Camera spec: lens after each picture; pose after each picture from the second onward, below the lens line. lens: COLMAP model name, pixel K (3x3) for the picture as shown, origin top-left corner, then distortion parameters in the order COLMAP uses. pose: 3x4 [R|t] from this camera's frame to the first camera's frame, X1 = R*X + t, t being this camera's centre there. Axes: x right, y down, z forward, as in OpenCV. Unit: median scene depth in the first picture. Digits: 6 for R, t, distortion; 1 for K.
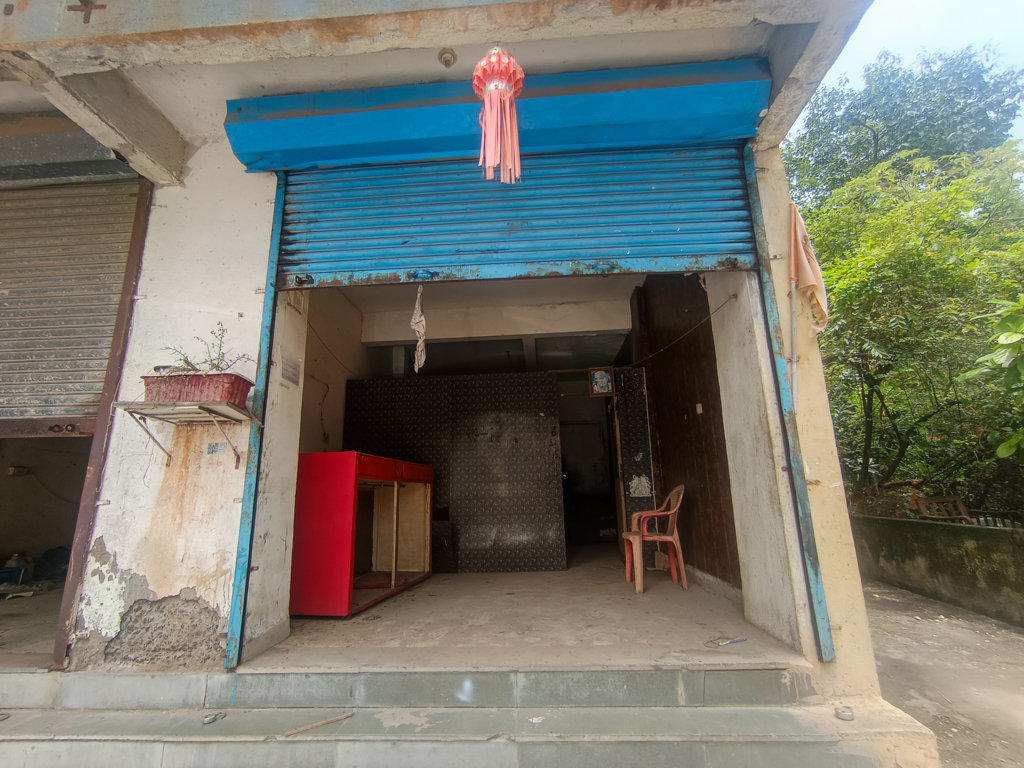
lens RADIAL K [[460.4, 0, 516.8], [0, 460.4, 381.4], [0, 0, 1]] dist [-0.025284, 0.017318]
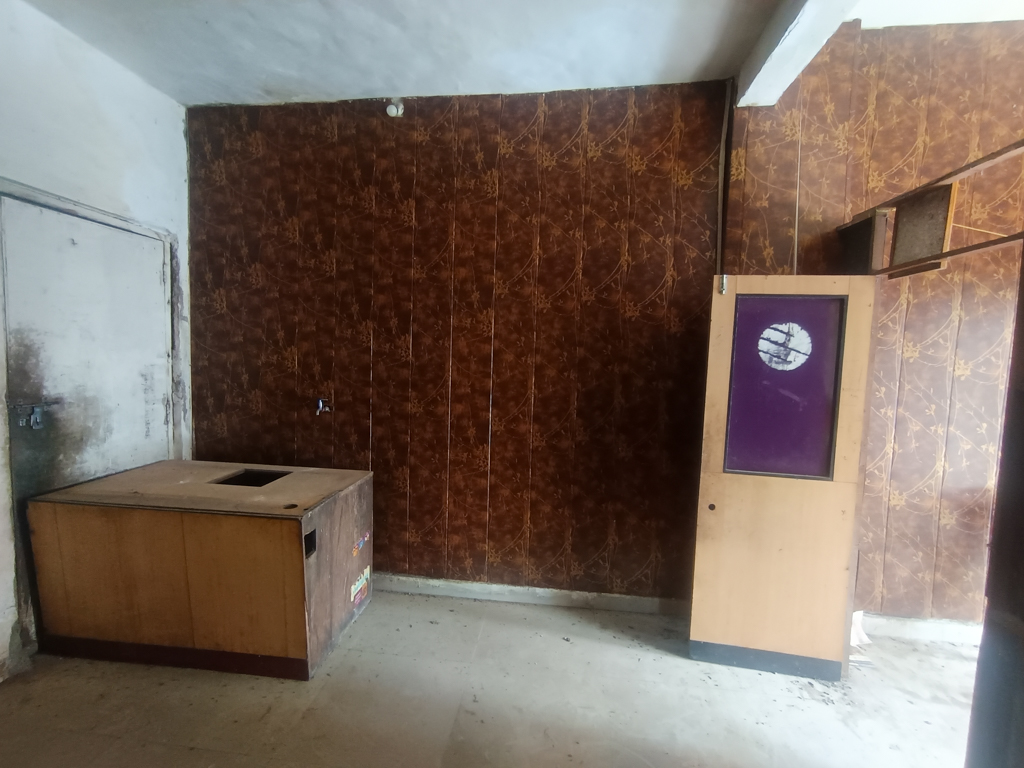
lens RADIAL K [[471.0, 0, 512.0], [0, 471.0, 384.0], [0, 0, 1]] dist [-0.025204, 0.016552]
pose [[0.051329, -0.041003, 0.997840, -0.228219], [-0.273863, 0.960277, 0.053547, 0.184836], [-0.960398, -0.276020, 0.038061, 1.311457]]
